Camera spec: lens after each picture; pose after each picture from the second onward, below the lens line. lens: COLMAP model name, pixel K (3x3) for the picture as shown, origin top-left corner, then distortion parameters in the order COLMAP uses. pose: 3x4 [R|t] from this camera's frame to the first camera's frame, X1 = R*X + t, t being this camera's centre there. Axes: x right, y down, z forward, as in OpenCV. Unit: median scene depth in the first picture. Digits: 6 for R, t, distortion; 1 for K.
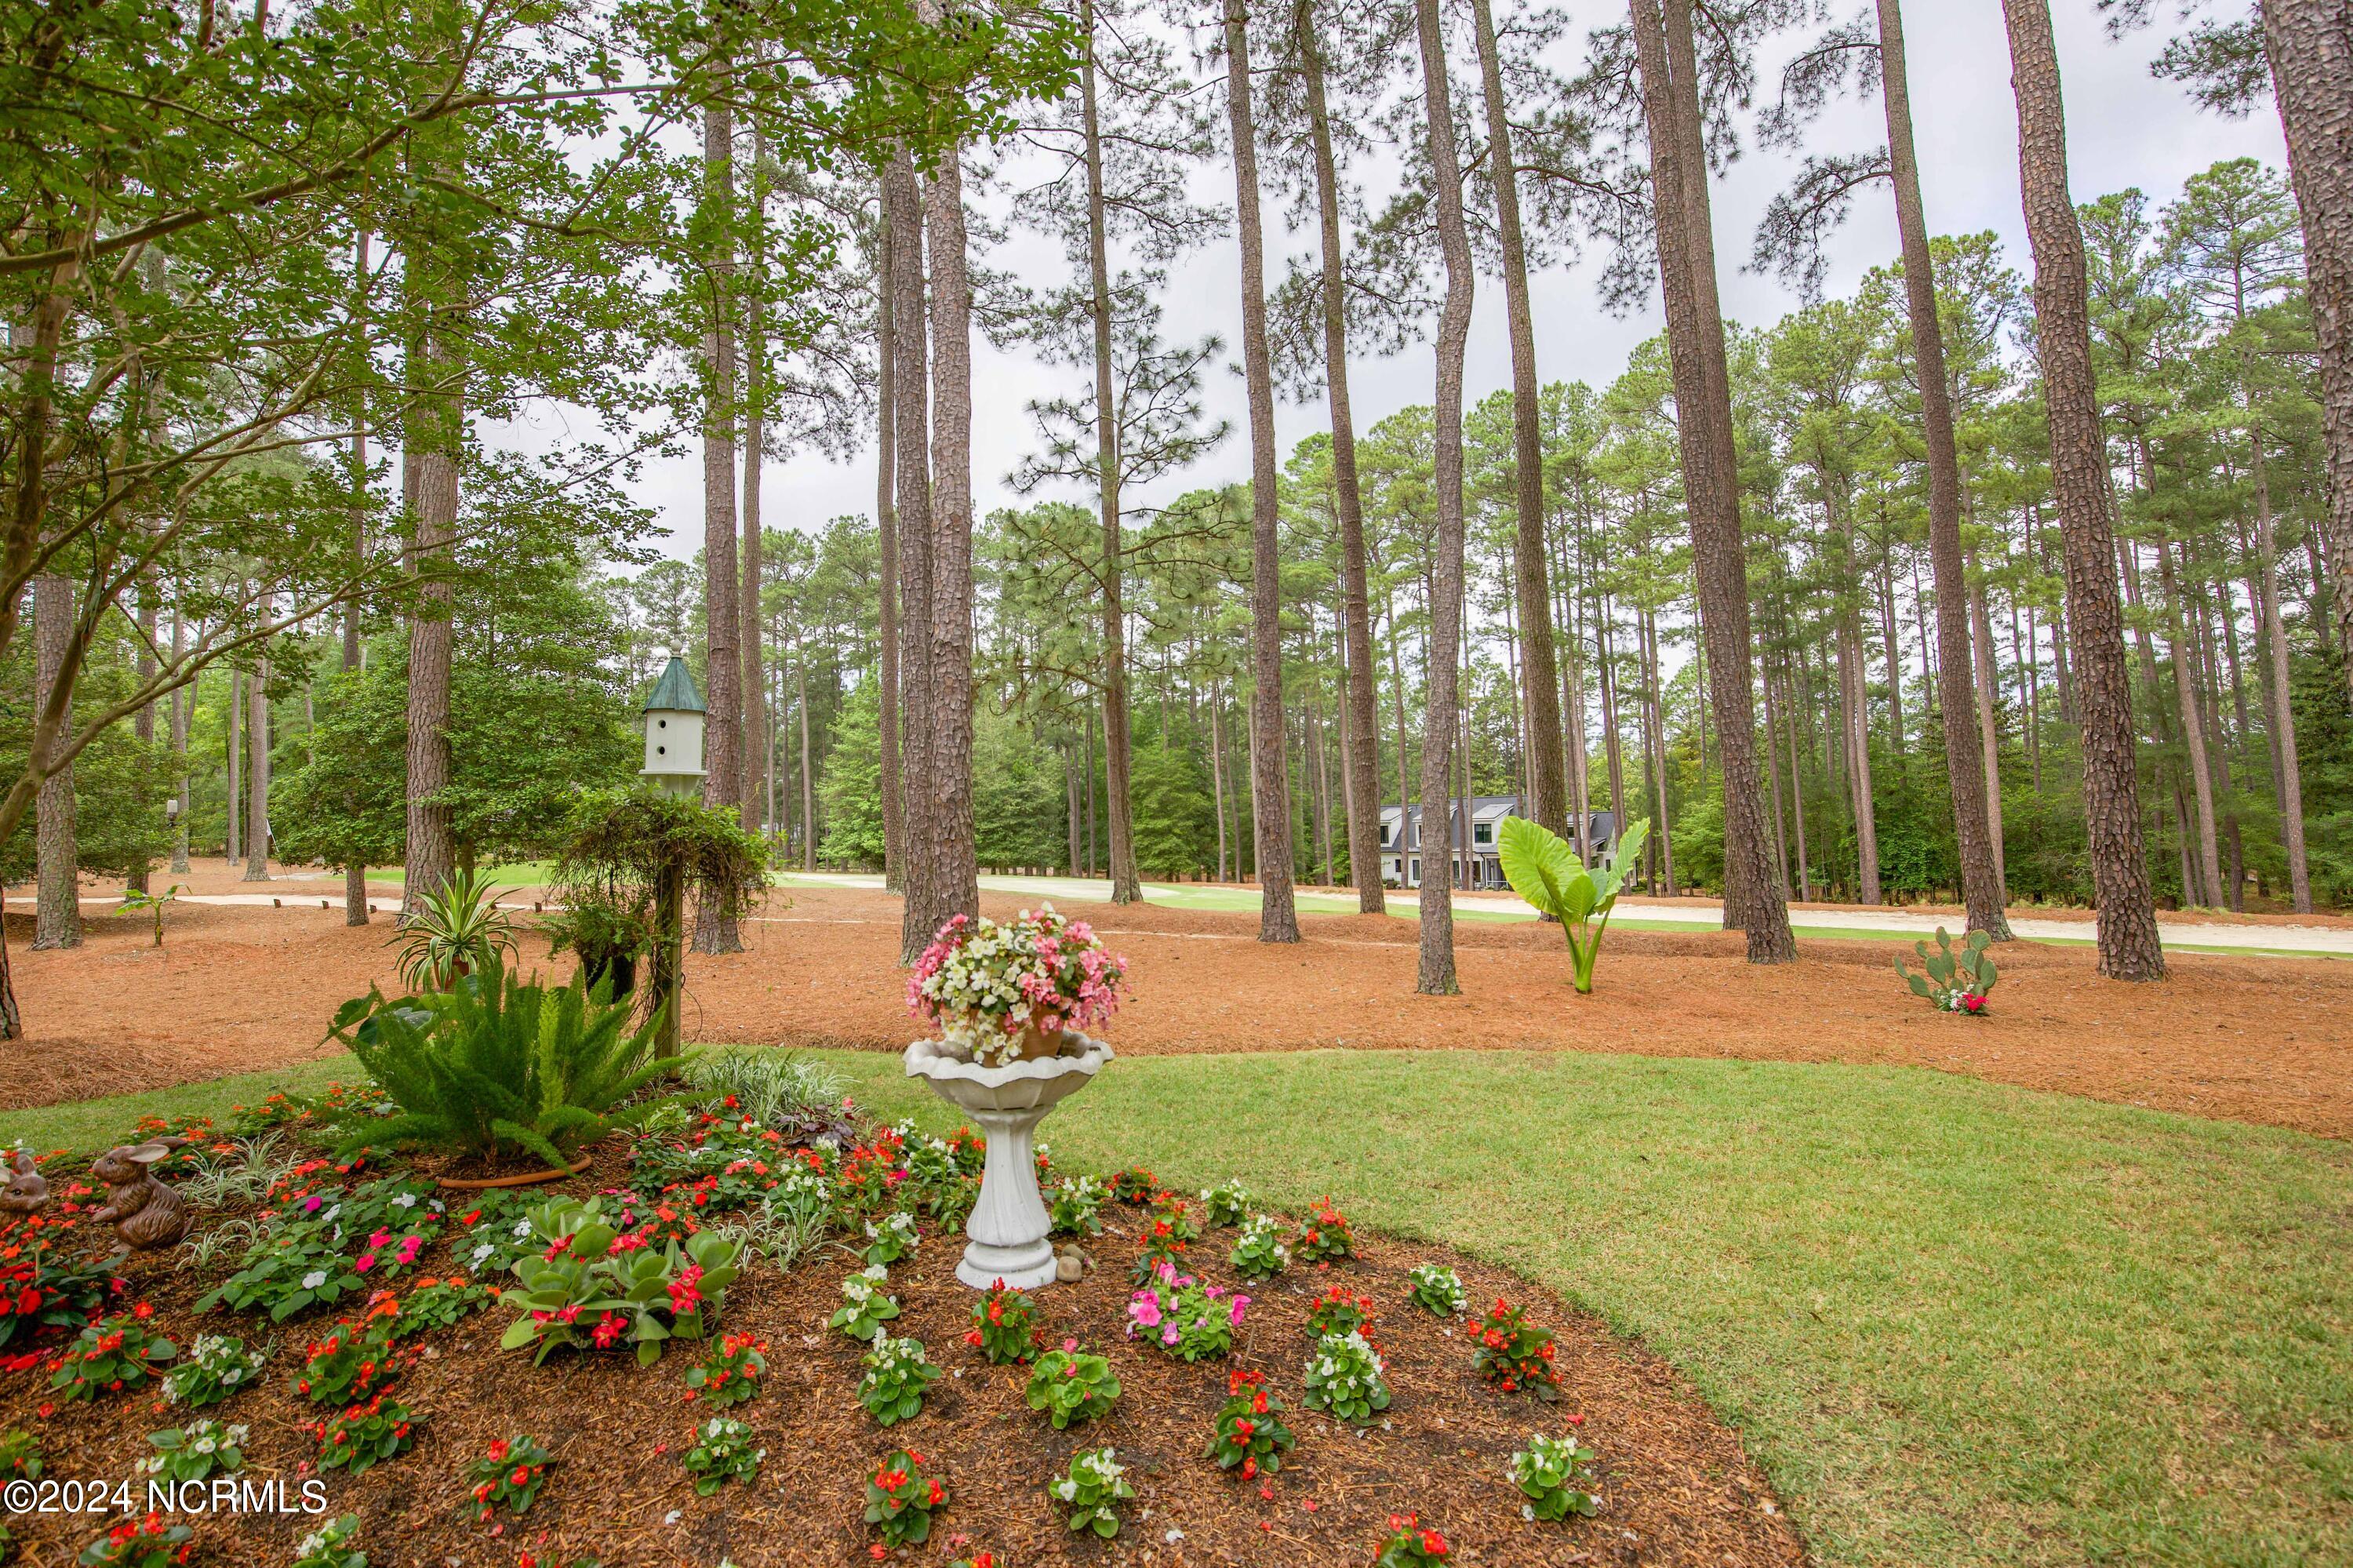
lens RADIAL K [[1127.7, 0, 1149.8], [0, 1127.7, 740.0], [0, 0, 1]] dist [-0.032287, 0.001013]
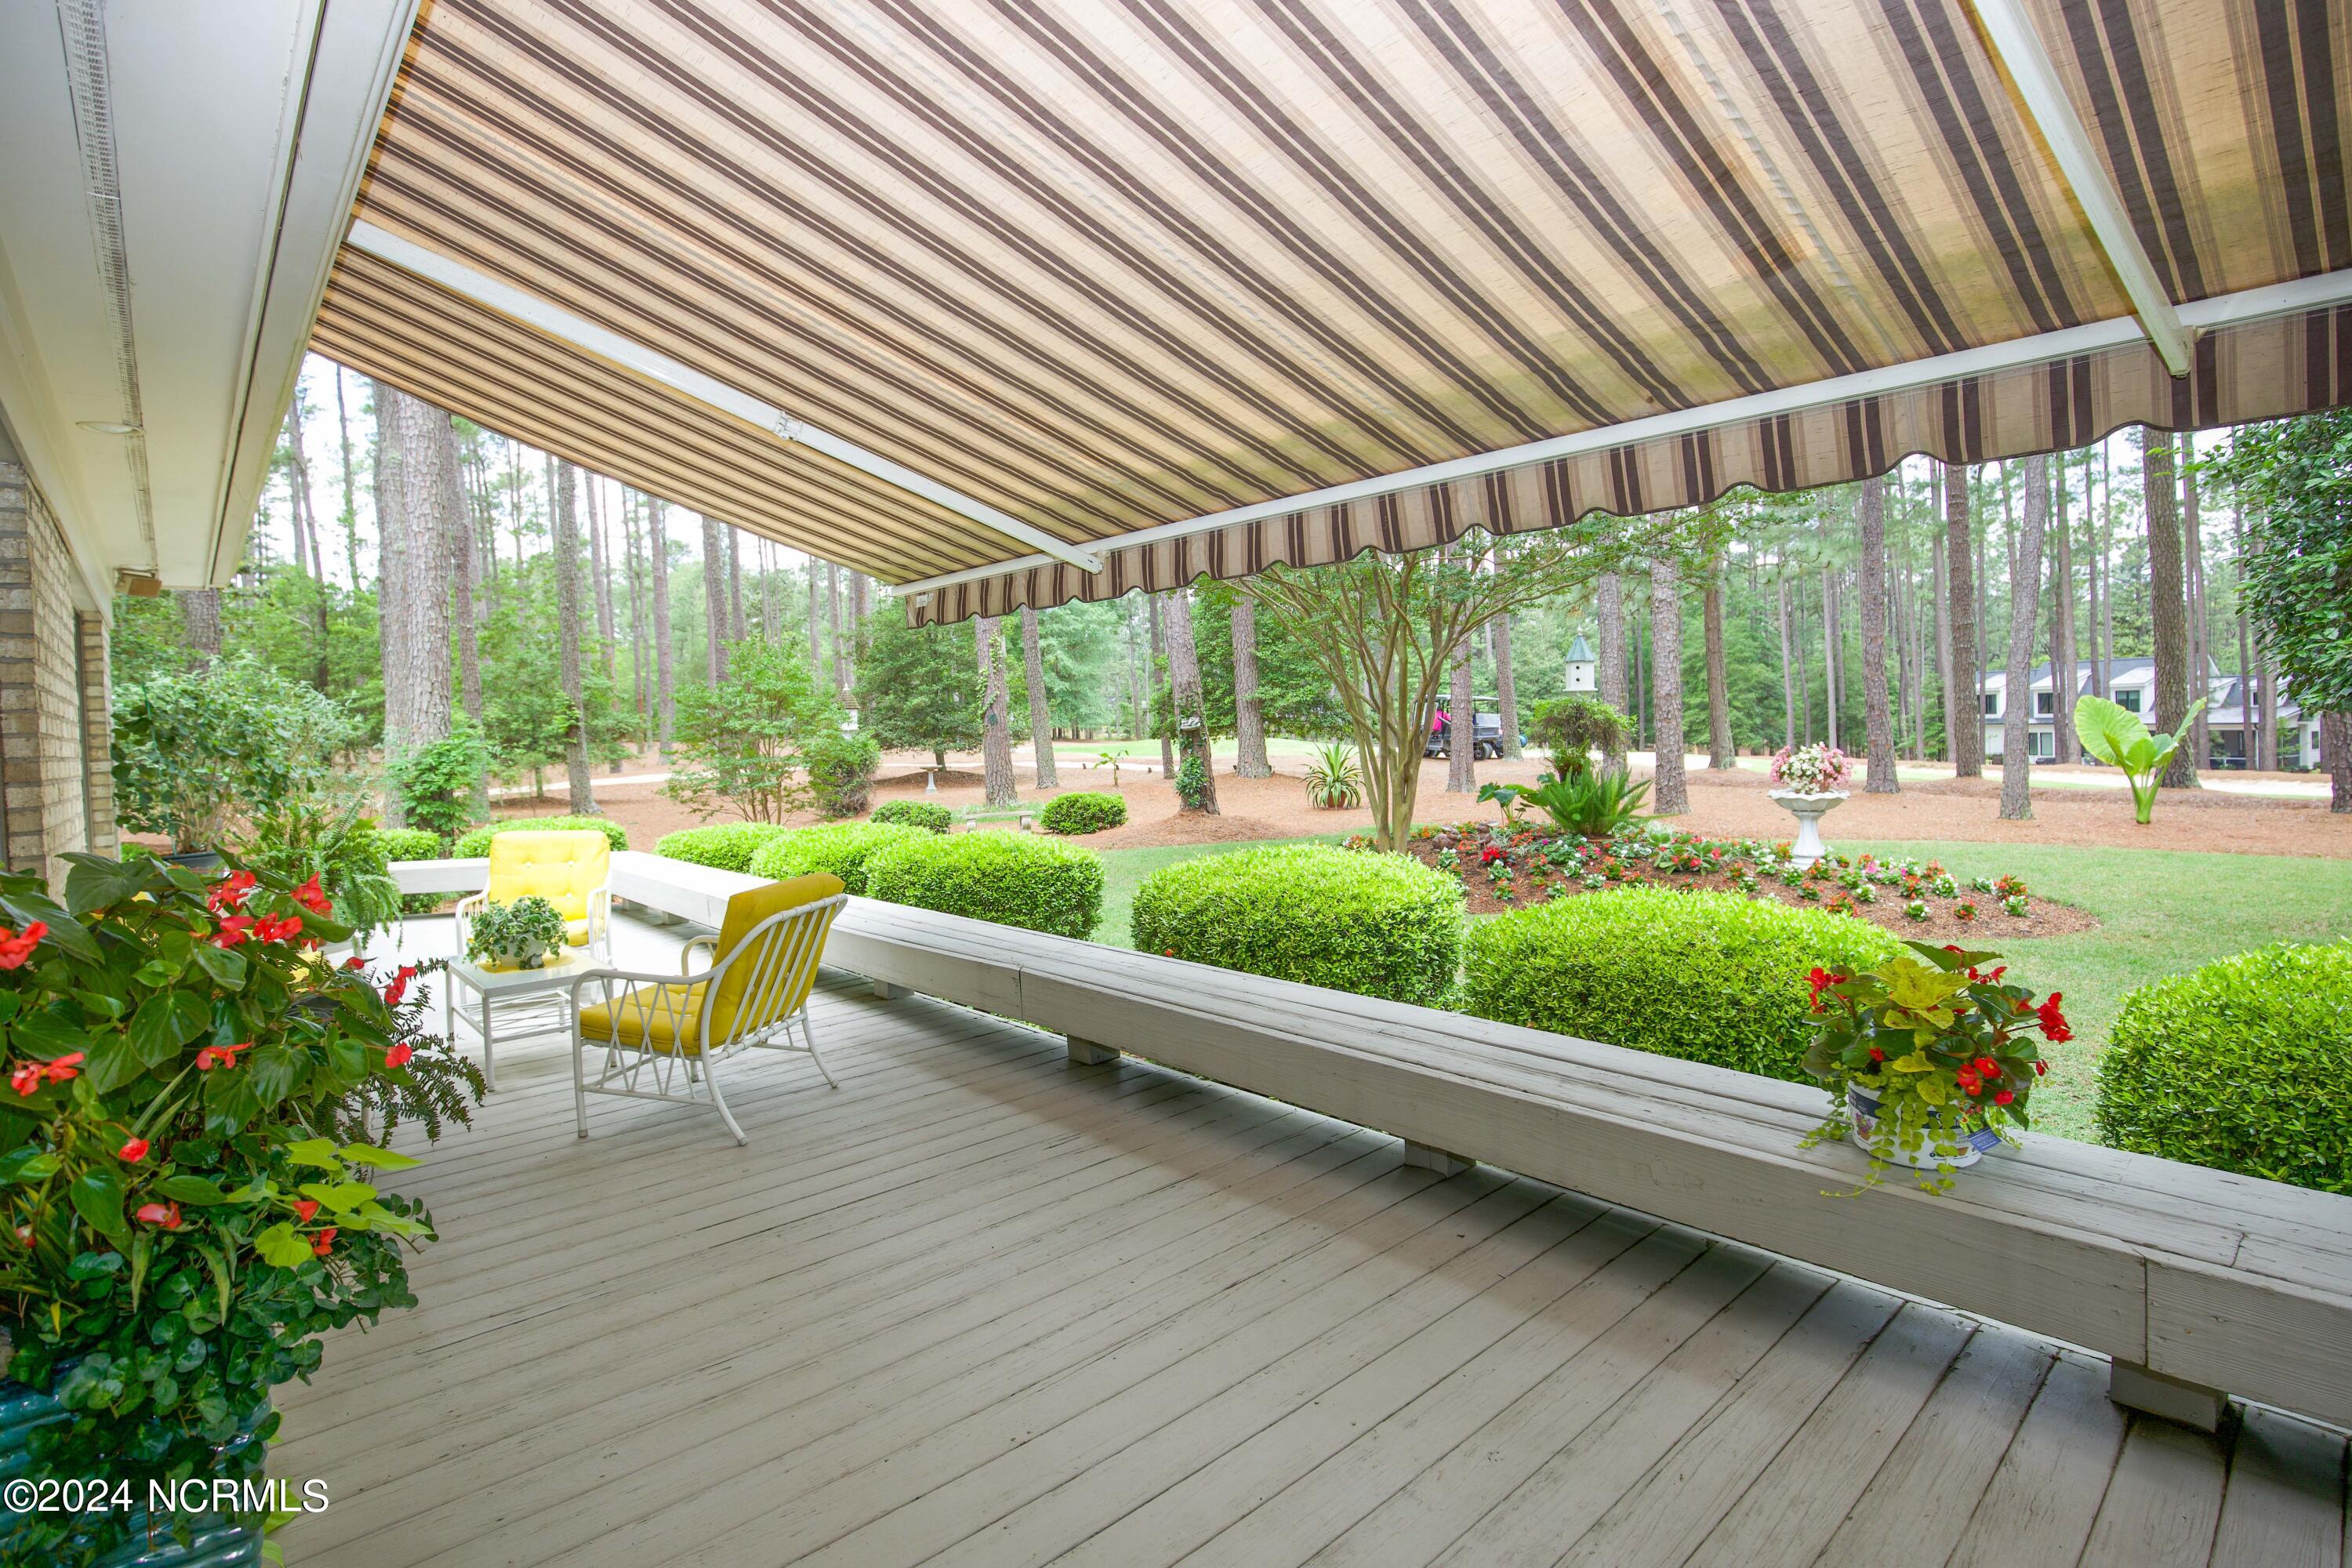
lens RADIAL K [[1127.2, 0, 1149.3], [0, 1127.2, 740.0], [0, 0, 1]] dist [-0.032287, 0.001013]
pose [[0.901521, -0.001684, -0.432732, -0.047703], [0.049290, 0.993884, 0.098819, -0.026168], [0.429918, -0.110417, 0.896091, -0.264315]]
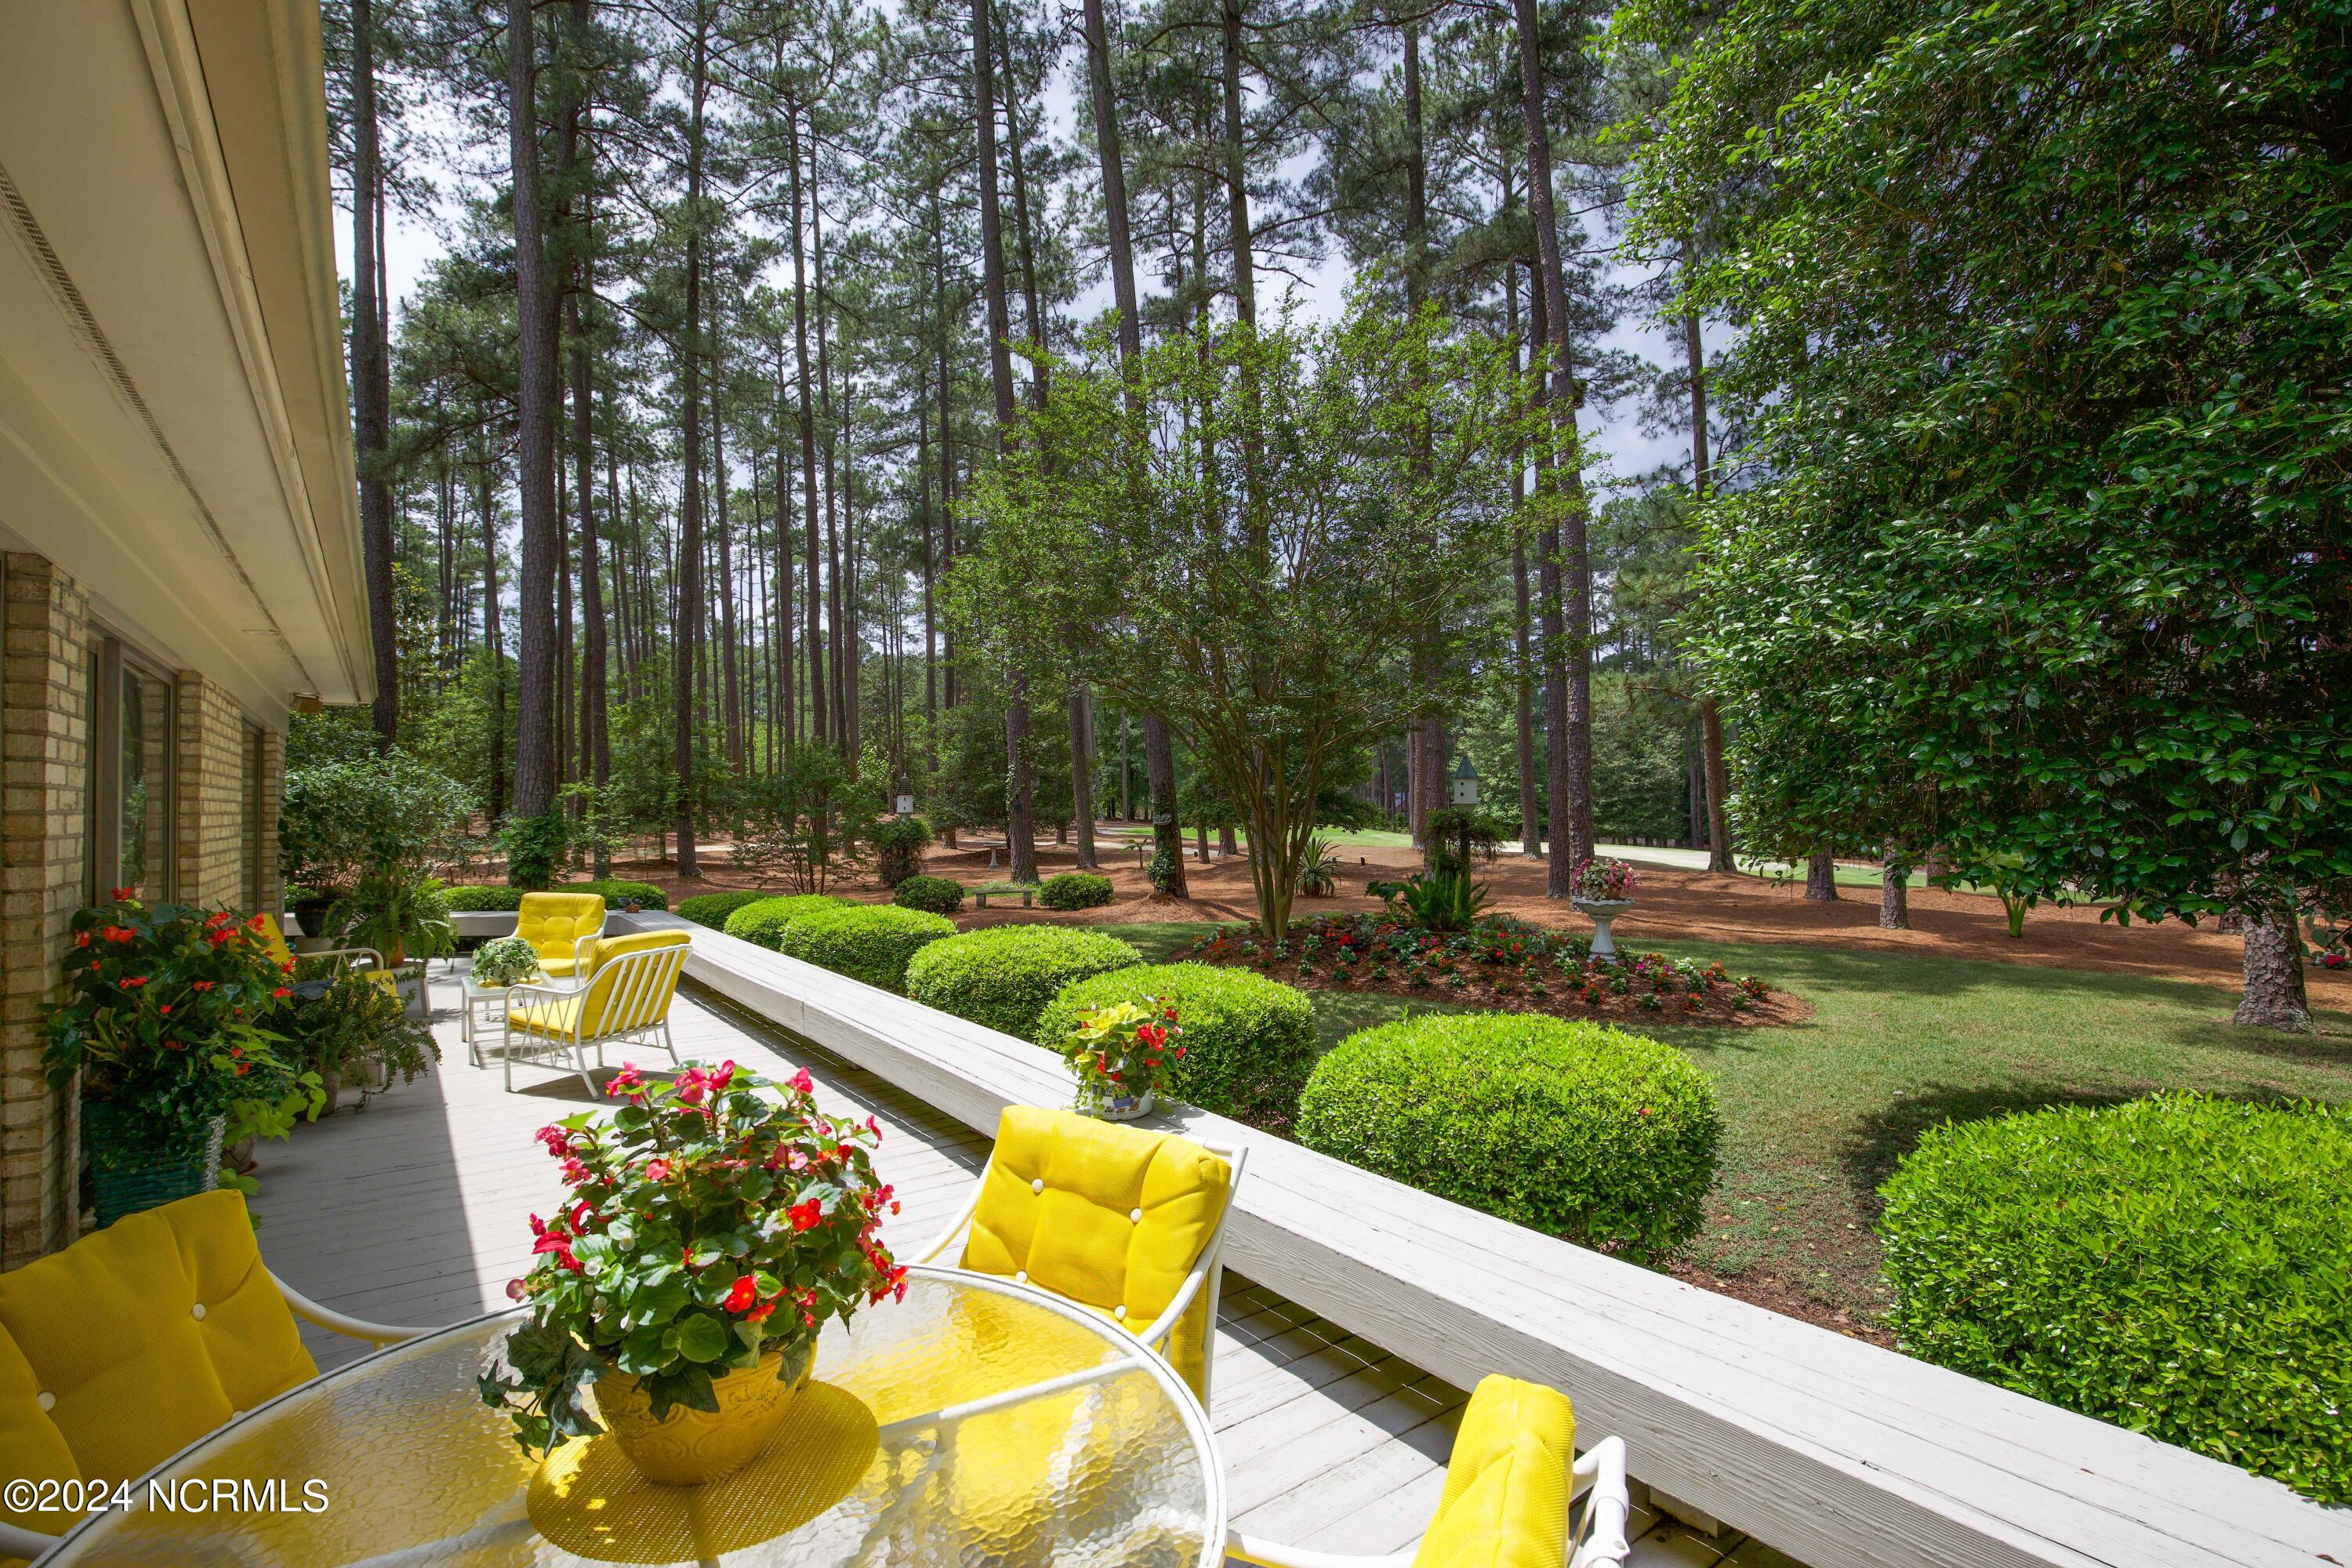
lens RADIAL K [[1073.8, 0, 1159.7], [0, 1073.8, 778.9], [0, 0, 1]] dist [-0.044149, 0.009294]
pose [[0.857479, 0.003797, -0.514505, 0.044611], [0.028543, 0.998082, 0.054935, -0.035419], [0.513727, -0.061791, 0.855726, -0.282749]]
